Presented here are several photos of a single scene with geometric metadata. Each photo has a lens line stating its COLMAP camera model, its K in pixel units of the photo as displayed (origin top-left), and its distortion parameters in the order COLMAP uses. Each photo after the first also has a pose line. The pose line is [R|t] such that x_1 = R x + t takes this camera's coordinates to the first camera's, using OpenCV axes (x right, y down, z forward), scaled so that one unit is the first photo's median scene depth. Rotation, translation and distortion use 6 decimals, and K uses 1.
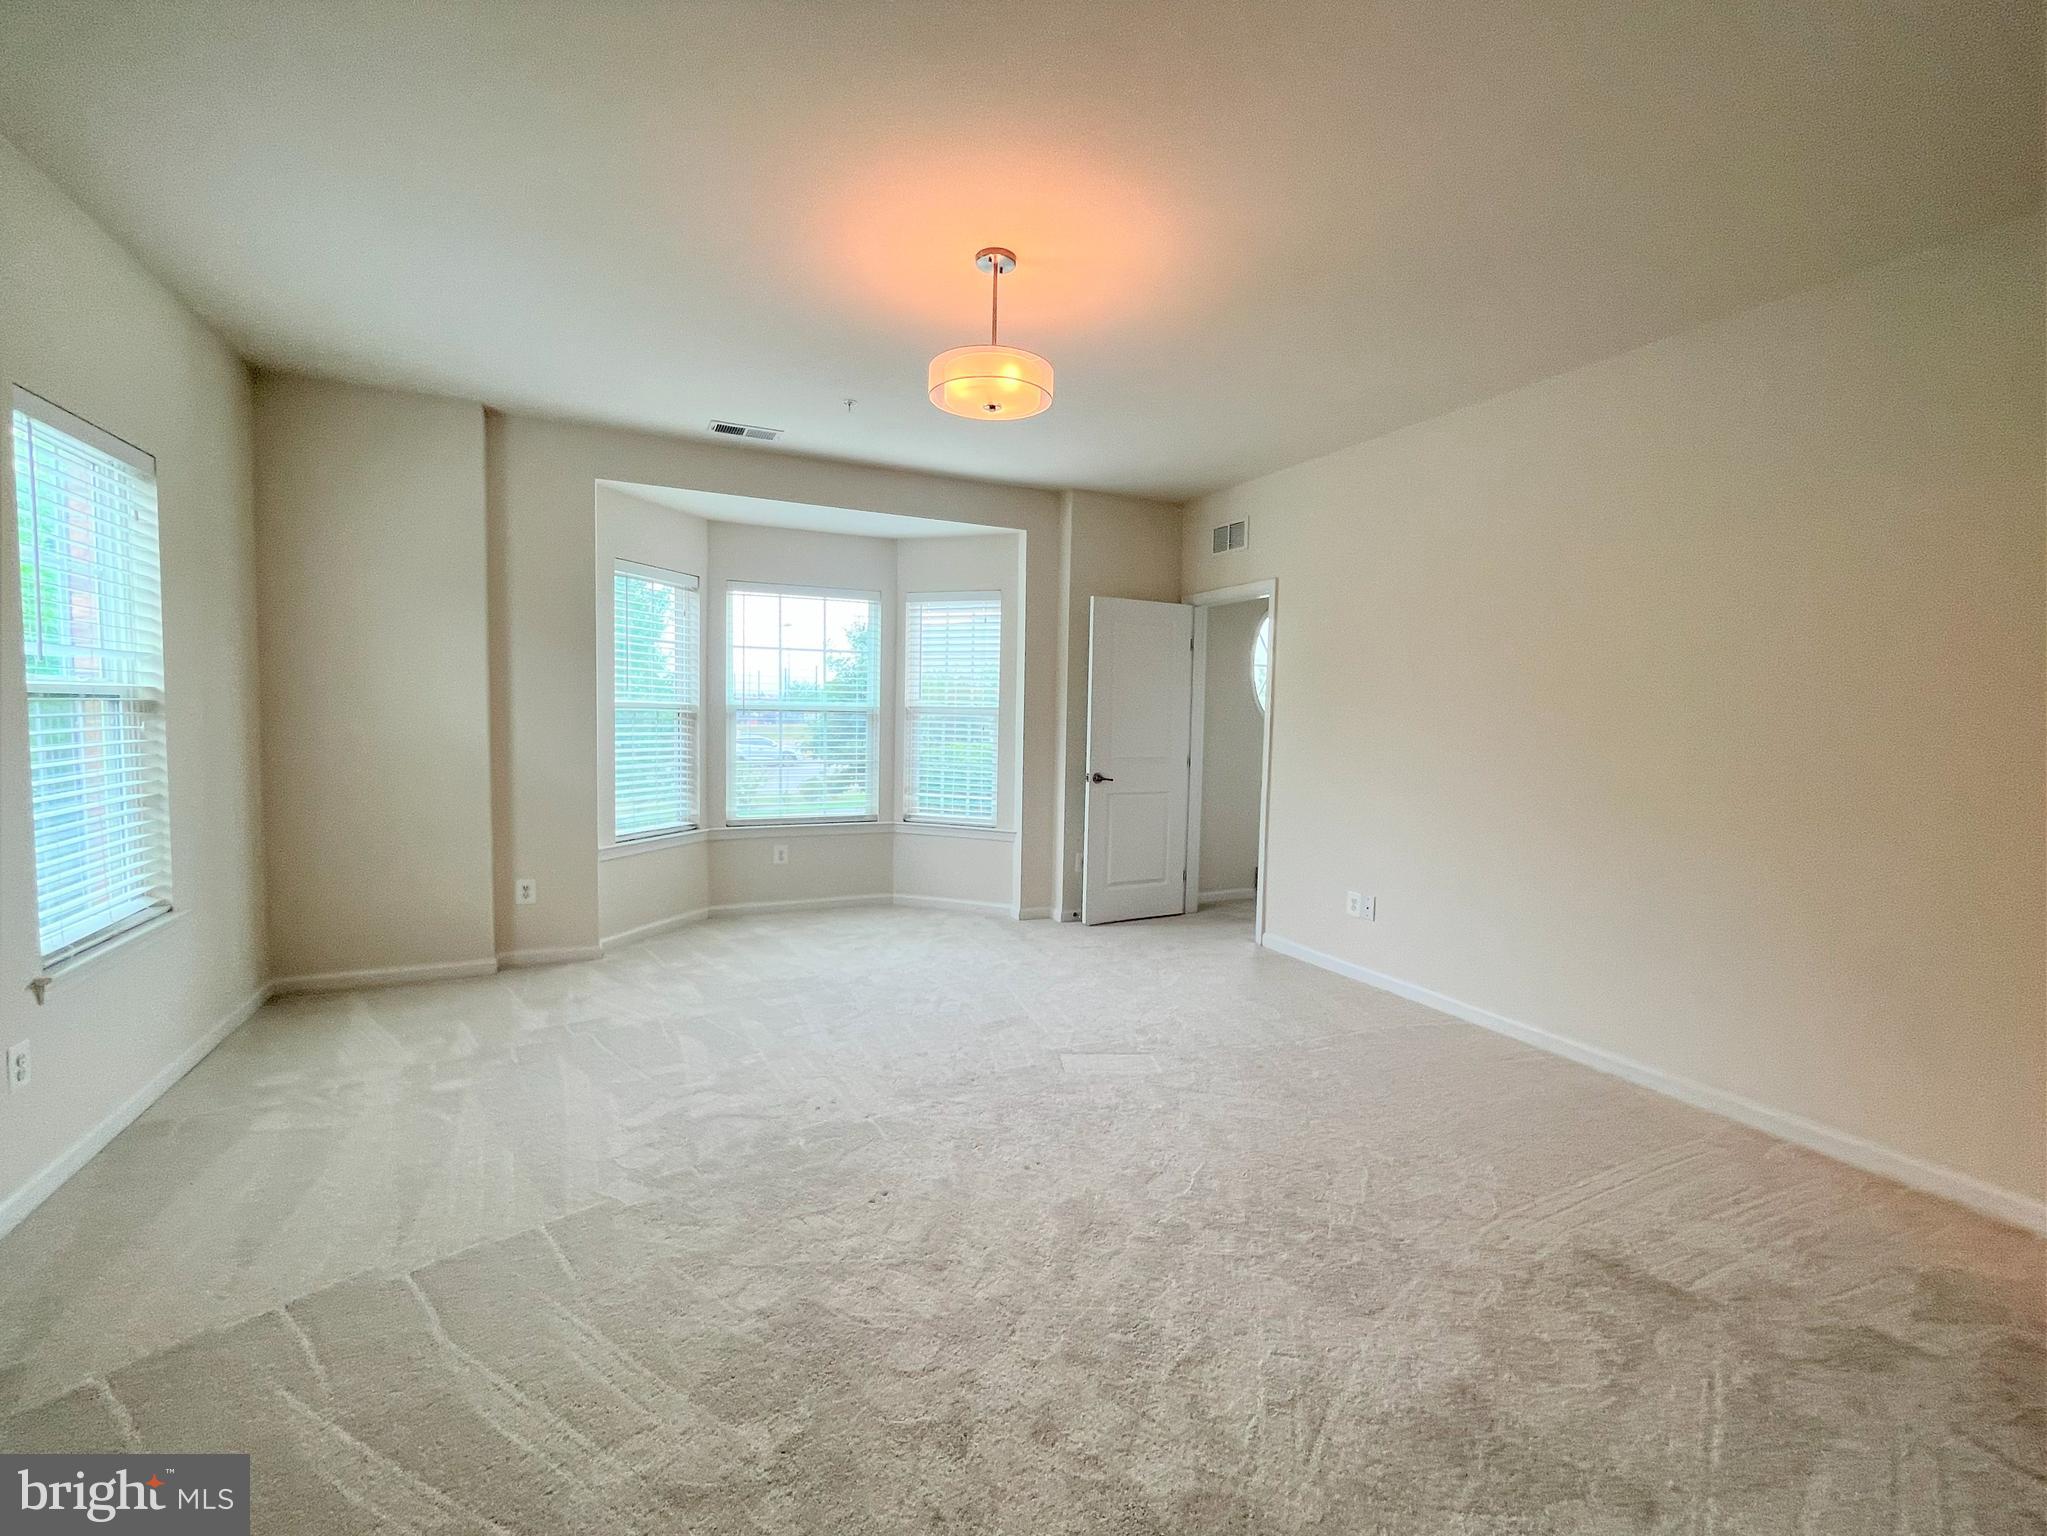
lens RADIAL K [[842.5, 0, 1008.3], [0, 842.5, 764.6], [0, 0, 1]] dist [0.003273, -0.000186]
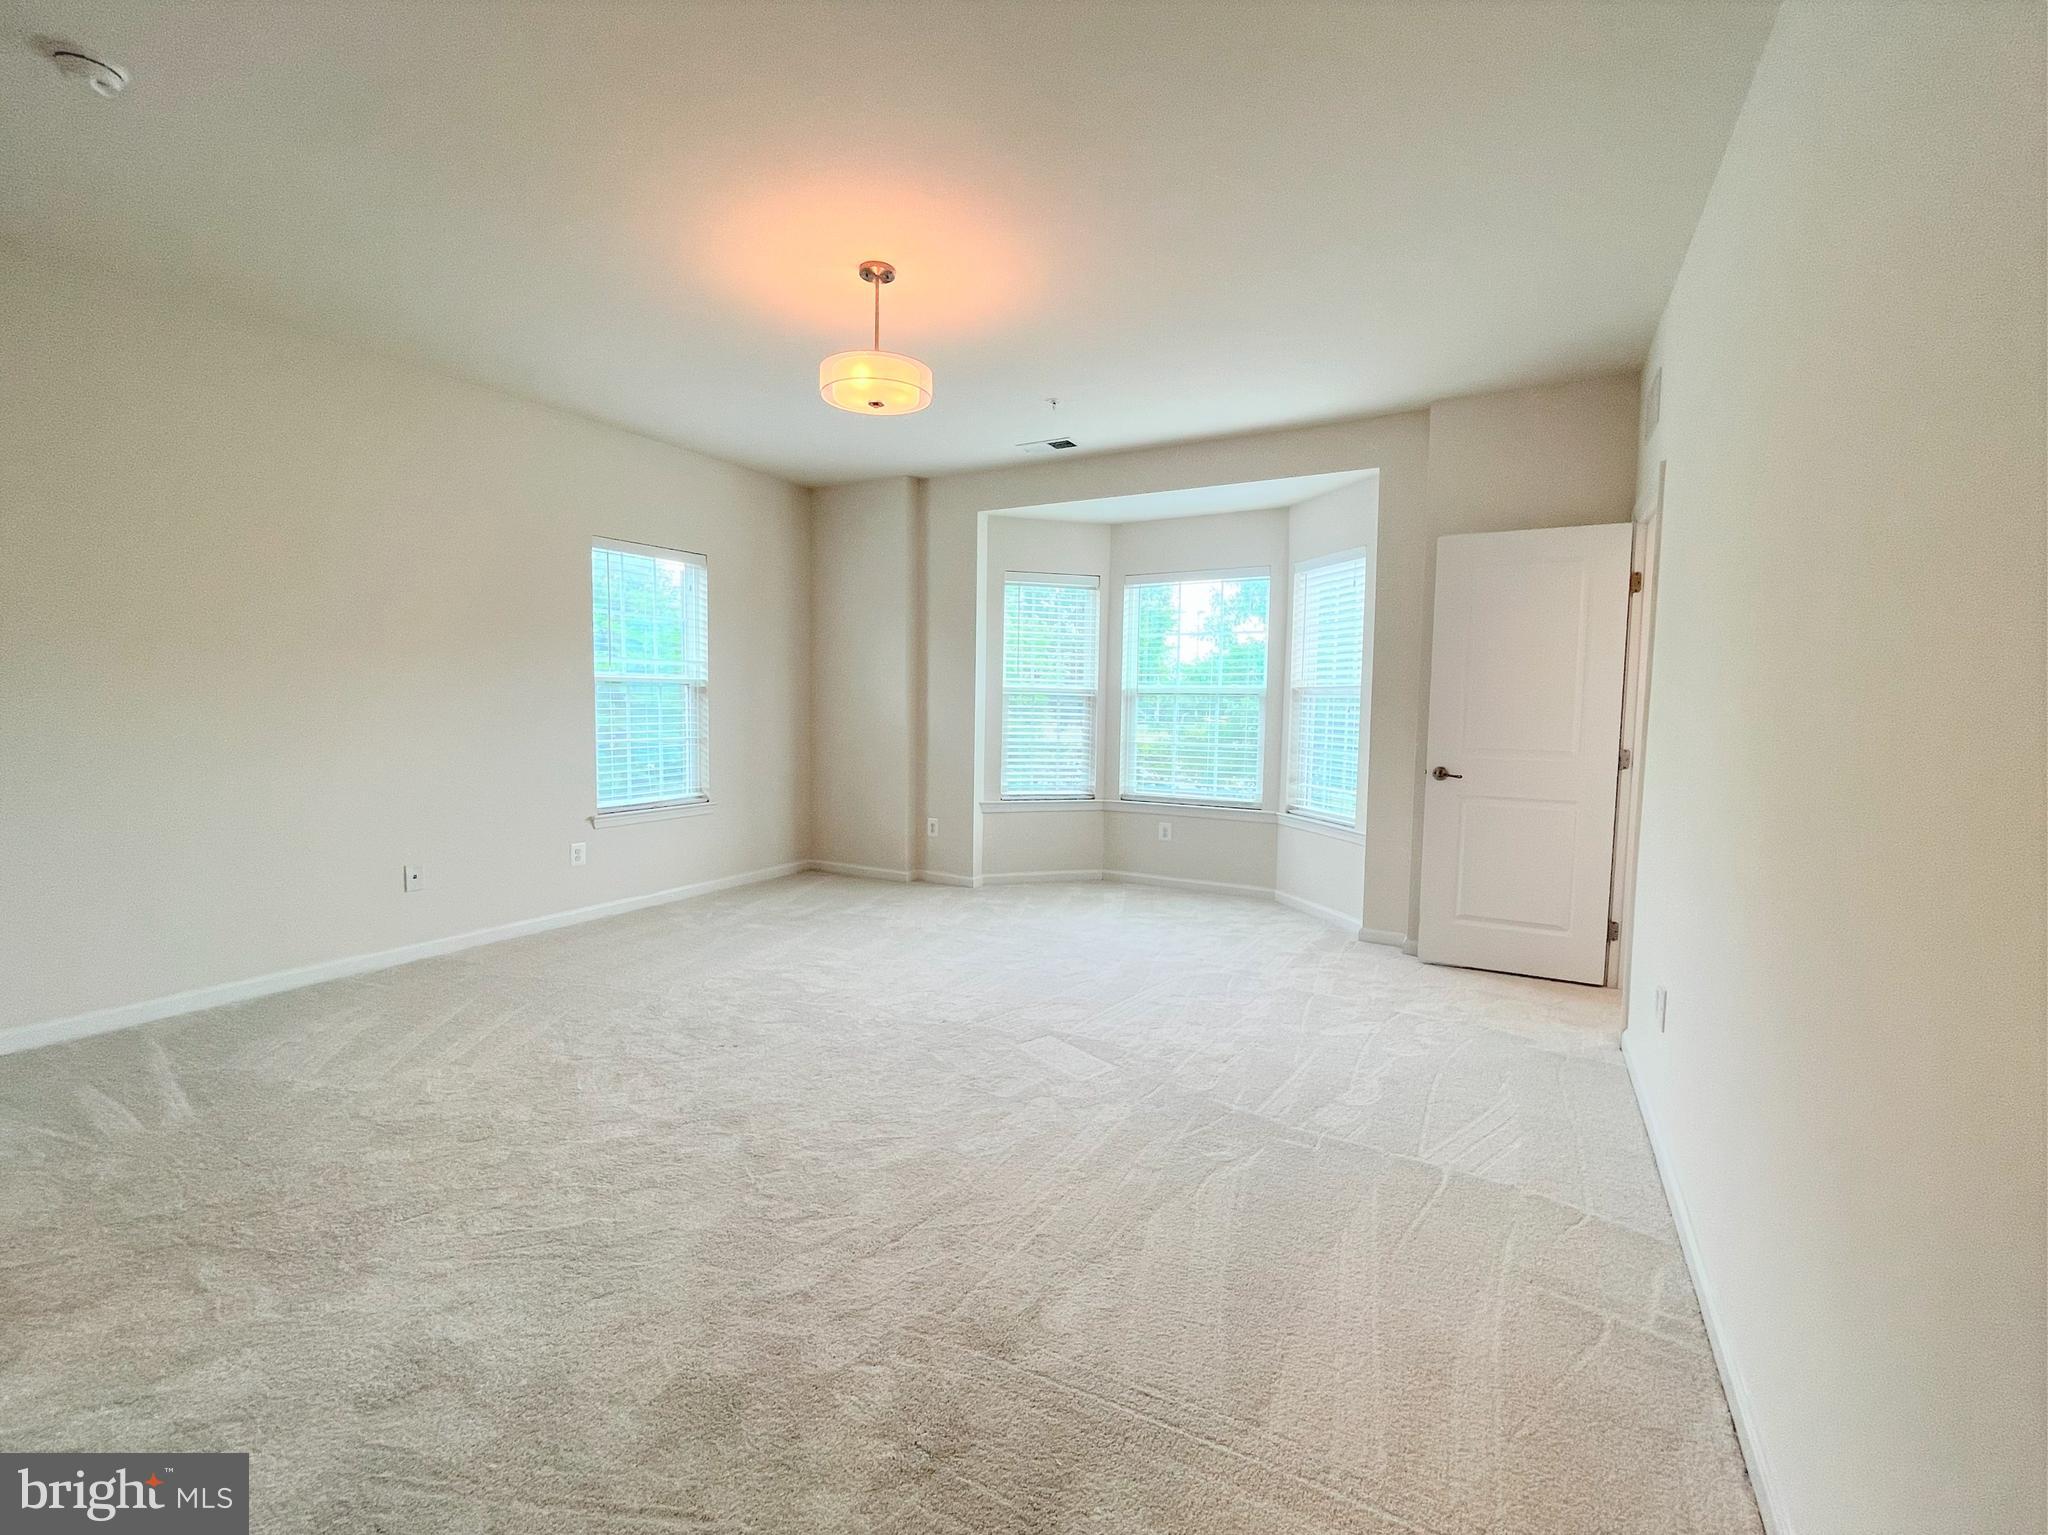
lens RADIAL K [[842.9, 0, 1002.1], [0, 842.9, 760.9], [0, 0, 1]] dist [0.003273, -0.000186]
pose [[0.606547, 0.045684, -0.793734, 0.523394], [-0.049949, 0.998565, 0.019303, 0.010908], [0.793477, 0.027938, 0.607959, 0.244614]]
